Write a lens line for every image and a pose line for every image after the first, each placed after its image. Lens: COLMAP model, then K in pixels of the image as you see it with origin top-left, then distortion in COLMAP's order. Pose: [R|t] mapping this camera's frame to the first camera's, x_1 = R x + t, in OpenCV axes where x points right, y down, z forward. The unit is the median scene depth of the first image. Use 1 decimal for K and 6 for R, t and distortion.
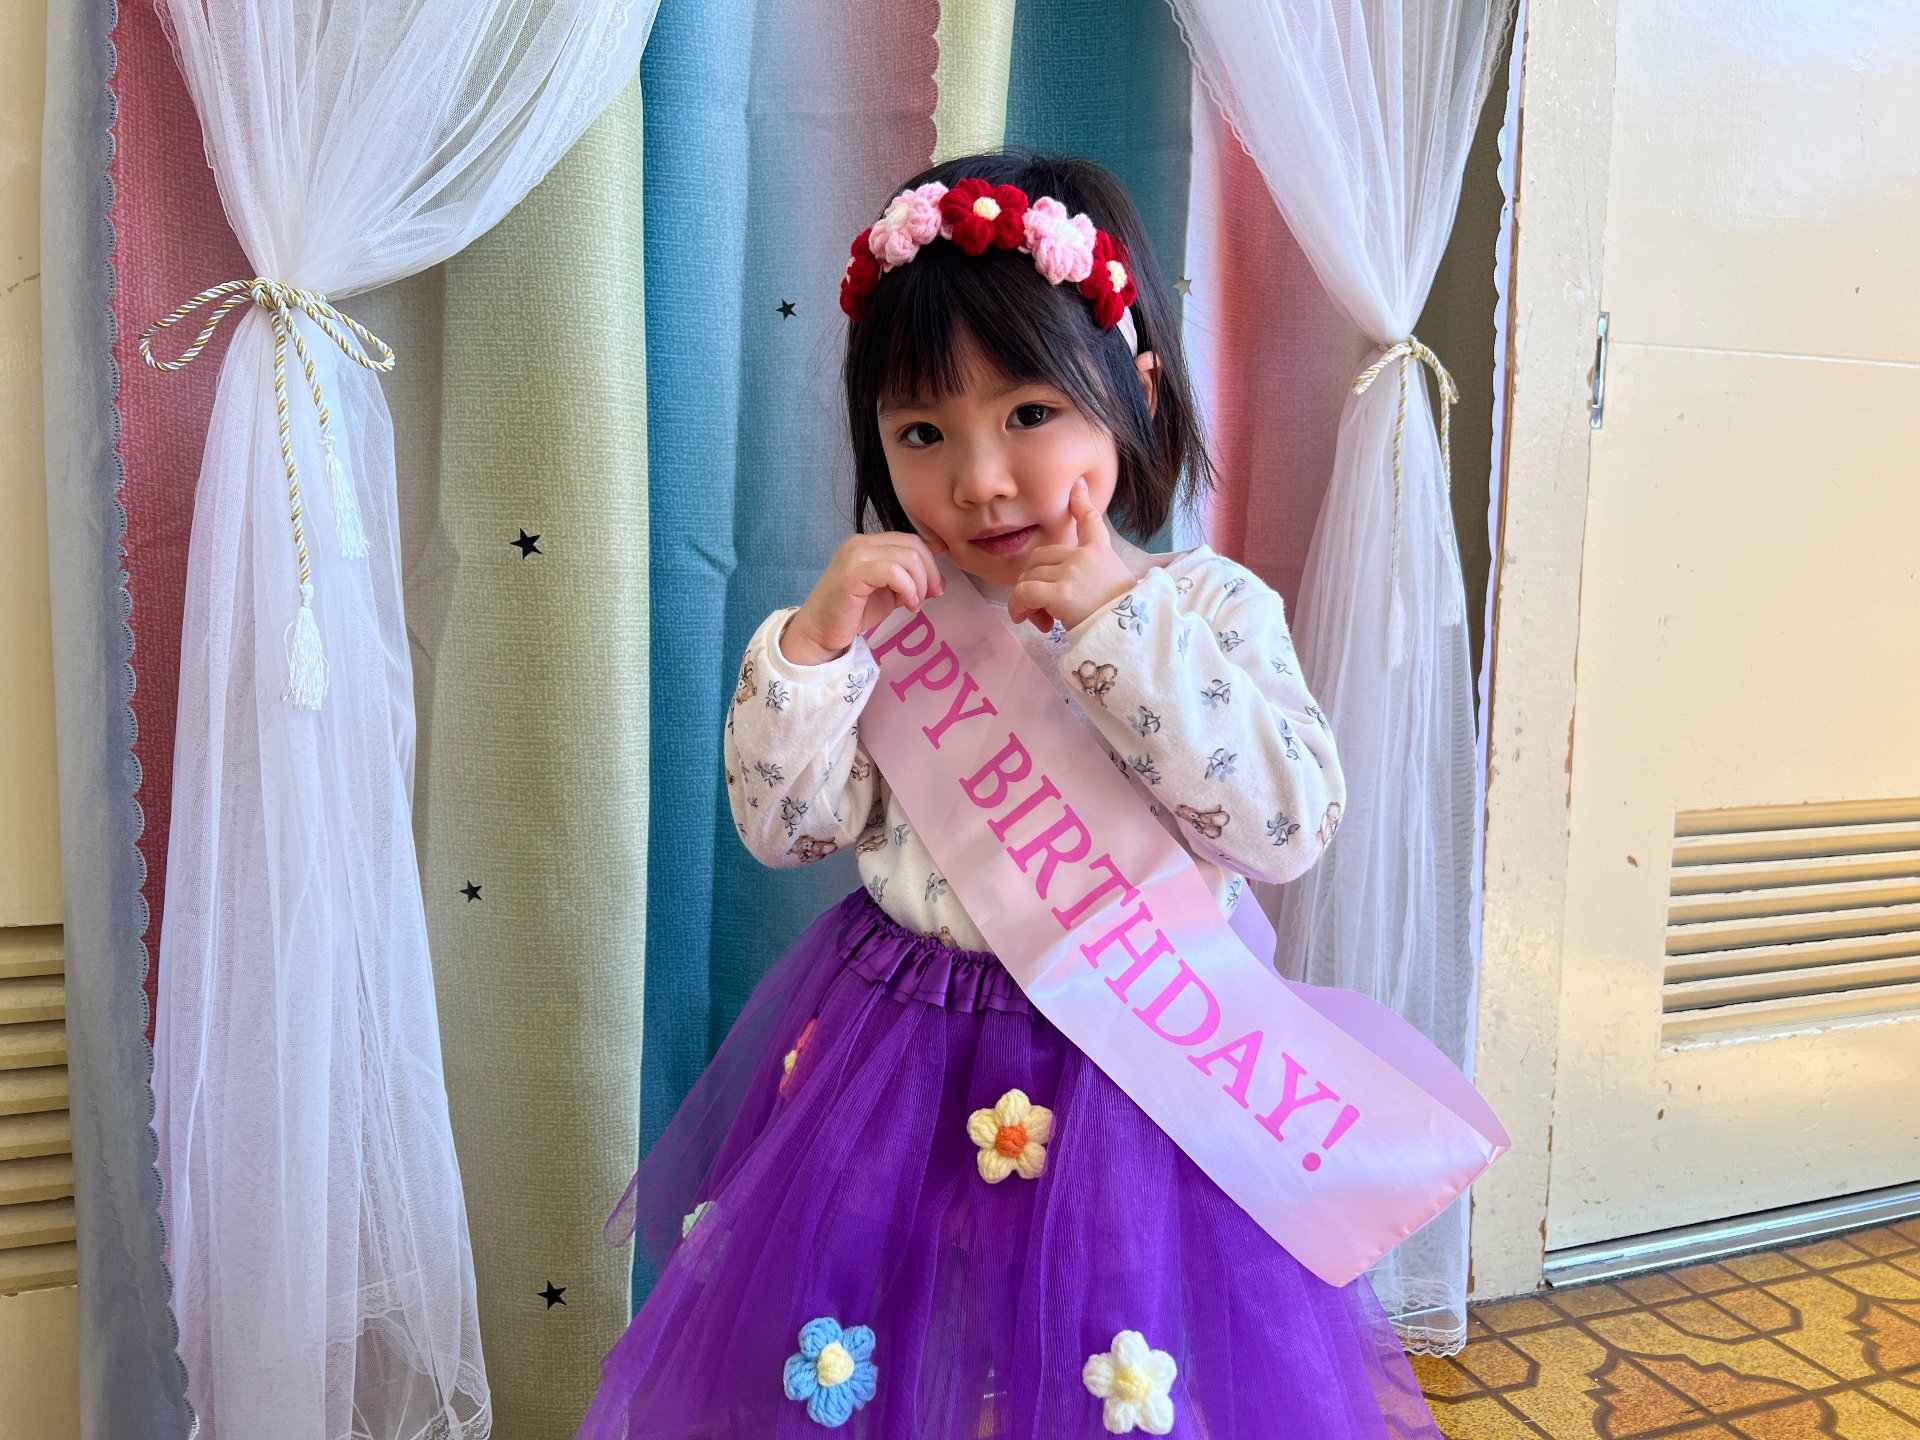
lens RADIAL K [[1542.9, 0, 1002.1], [0, 1542.9, 701.3], [0, 0, 1]] dist [0.036711, -0.024662]
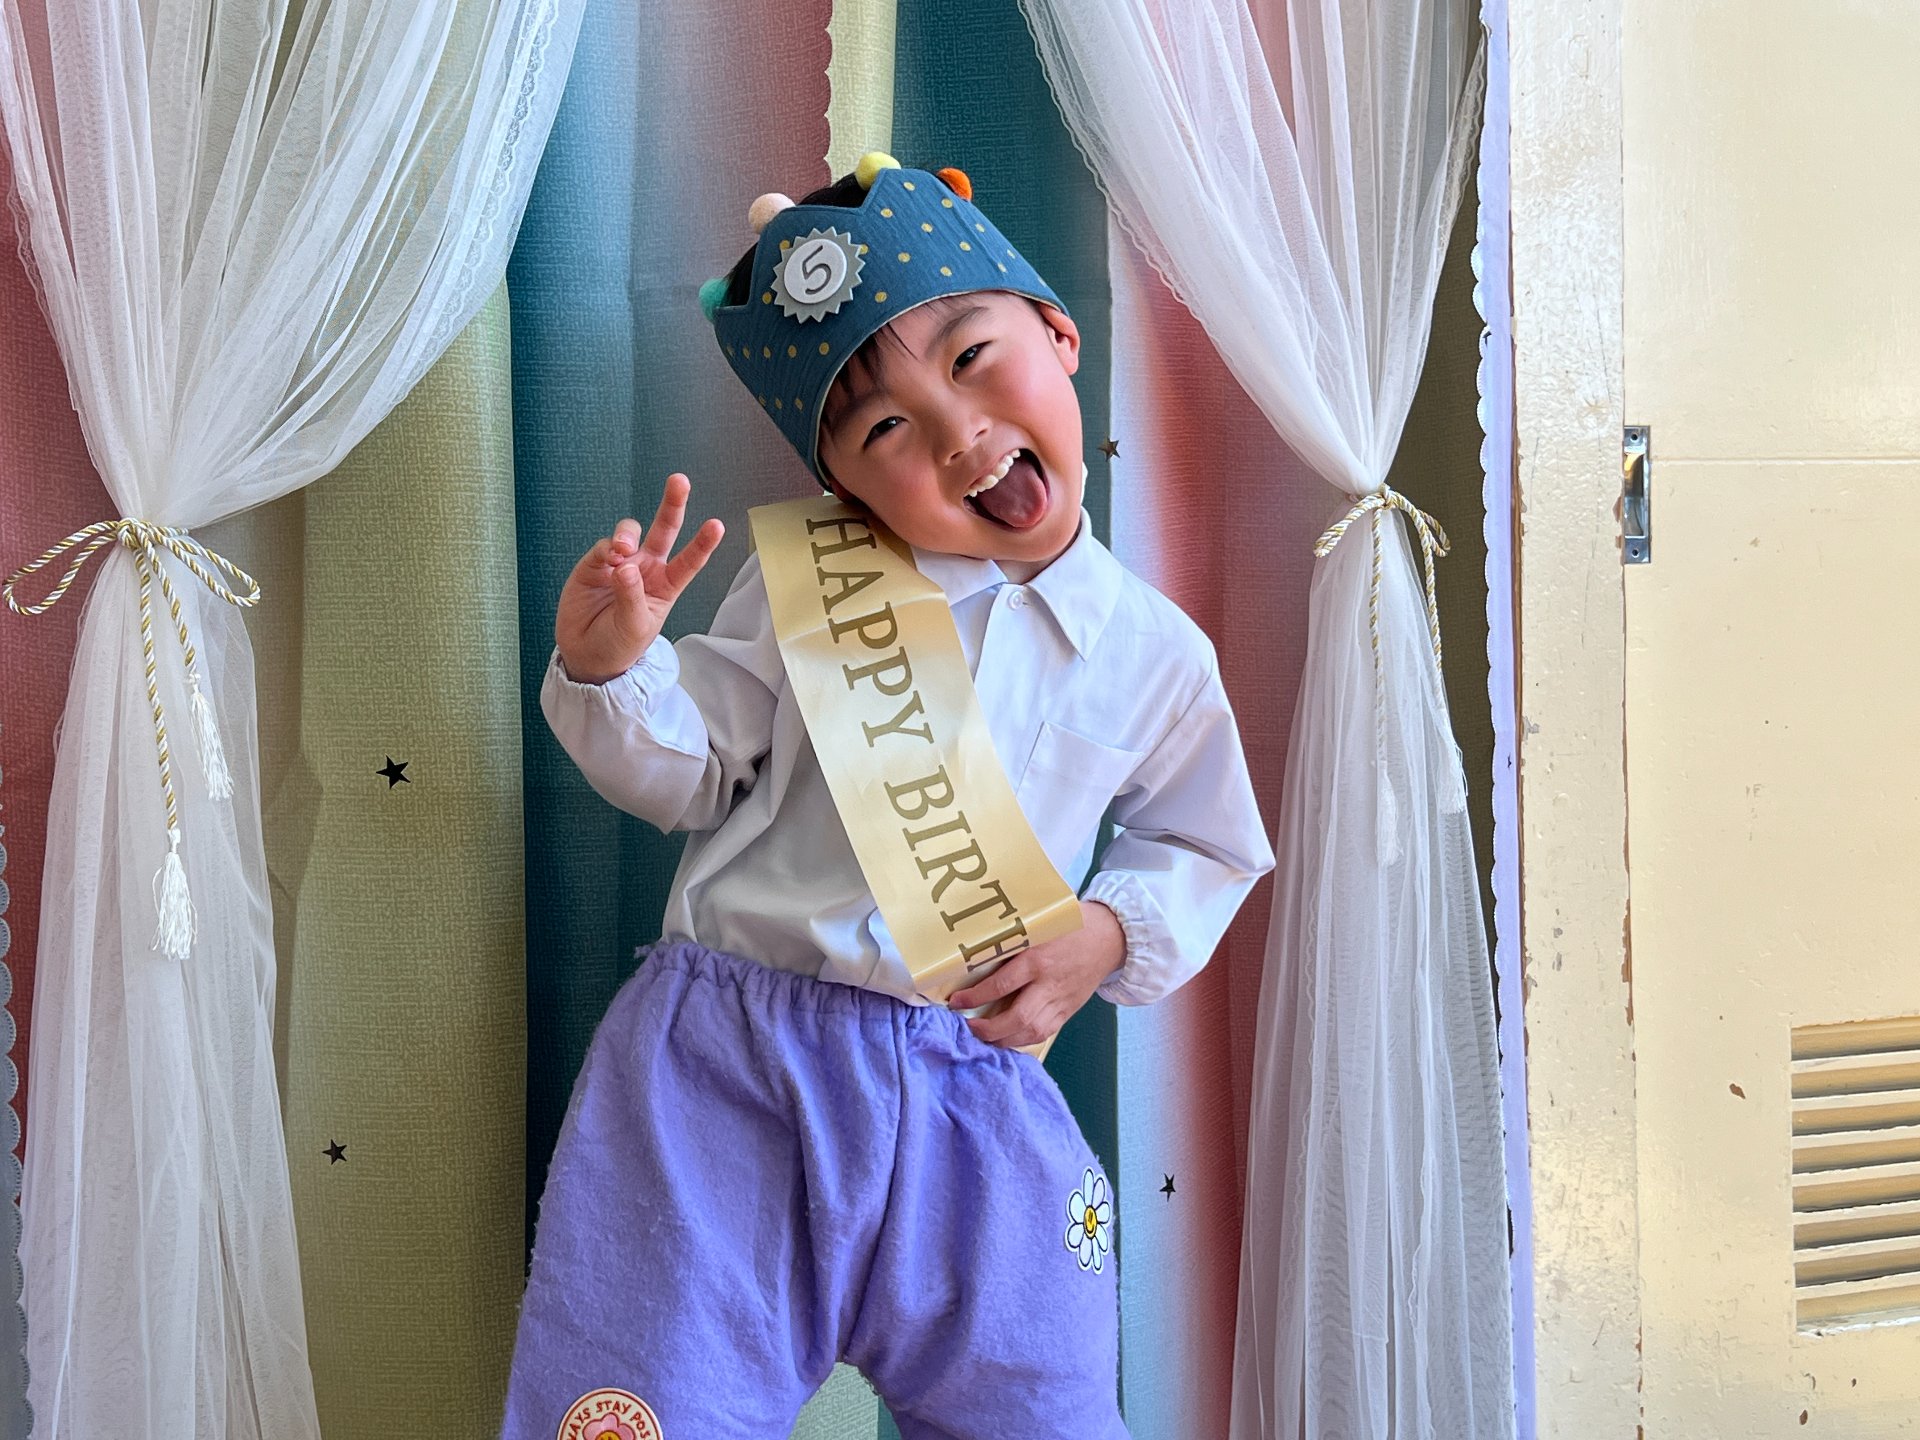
lens RADIAL K [[2531.2, 0, 974.9], [0, 2531.2, 686.7], [0, 0, 1]] dist [0.053890, 0.000000]
pose [[0.998720, -0.033804, -0.037620, 0.103173], [0.030827, 0.996547, -0.077091, -0.024121], [0.040096, 0.075833, 0.996314, -0.516010]]
